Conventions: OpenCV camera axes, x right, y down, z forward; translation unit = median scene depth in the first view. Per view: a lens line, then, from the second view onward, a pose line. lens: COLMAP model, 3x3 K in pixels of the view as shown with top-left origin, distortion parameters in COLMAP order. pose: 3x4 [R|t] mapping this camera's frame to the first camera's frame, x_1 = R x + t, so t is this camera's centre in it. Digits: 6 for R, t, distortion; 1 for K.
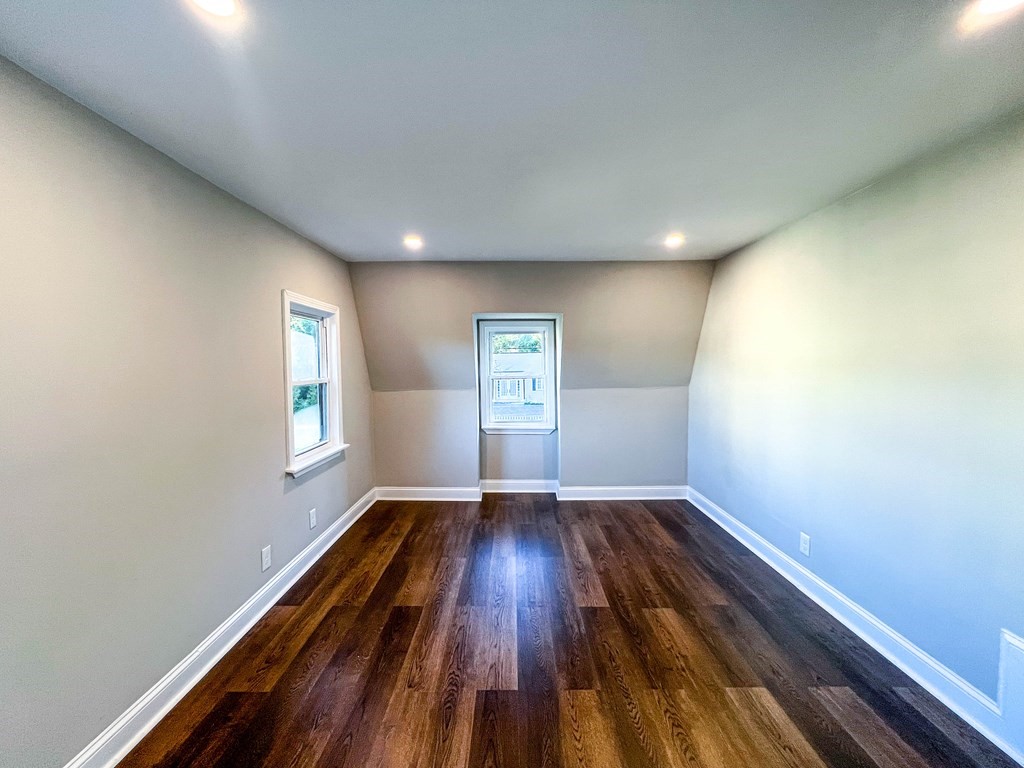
lens RADIAL K [[415.6, 0, 512.0], [0, 415.6, 384.0], [0, 0, 1]] dist [0.000156, 0.000114]
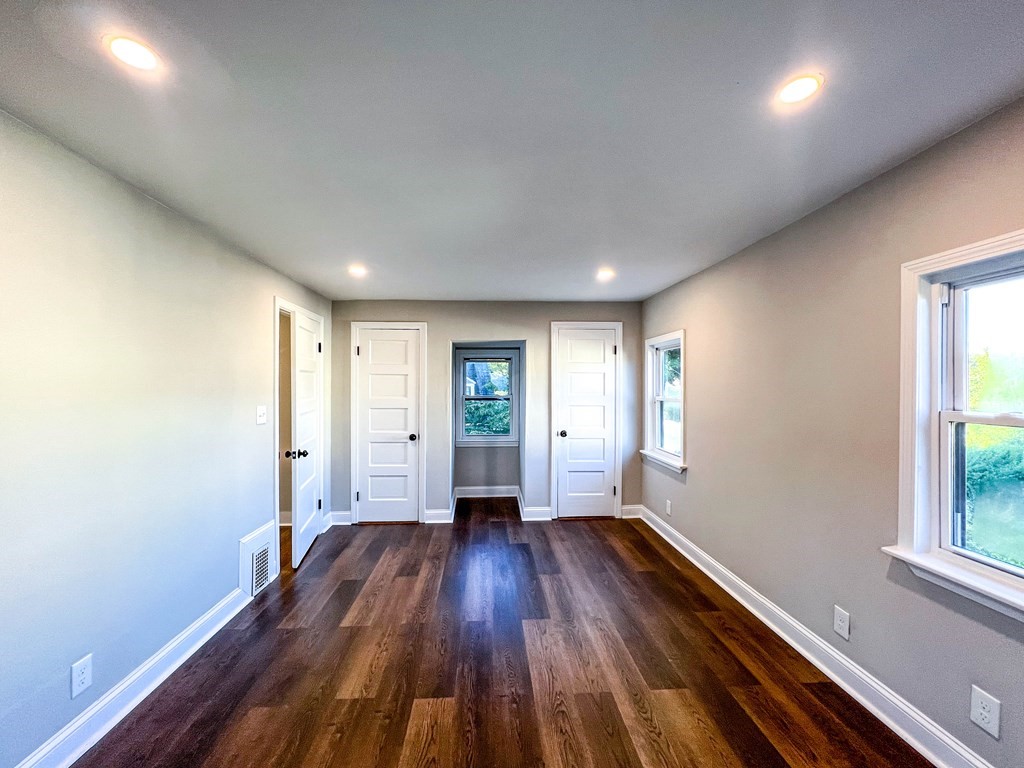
lens RADIAL K [[415.6, 0, 512.0], [0, 415.6, 384.0], [0, 0, 1]] dist [0.000156, 0.000114]
pose [[-0.997642, 0.008331, -0.068127, 0.111694], [0.005511, 0.999125, 0.041468, -0.091778], [0.068413, 0.040995, -0.996814, 1.950422]]
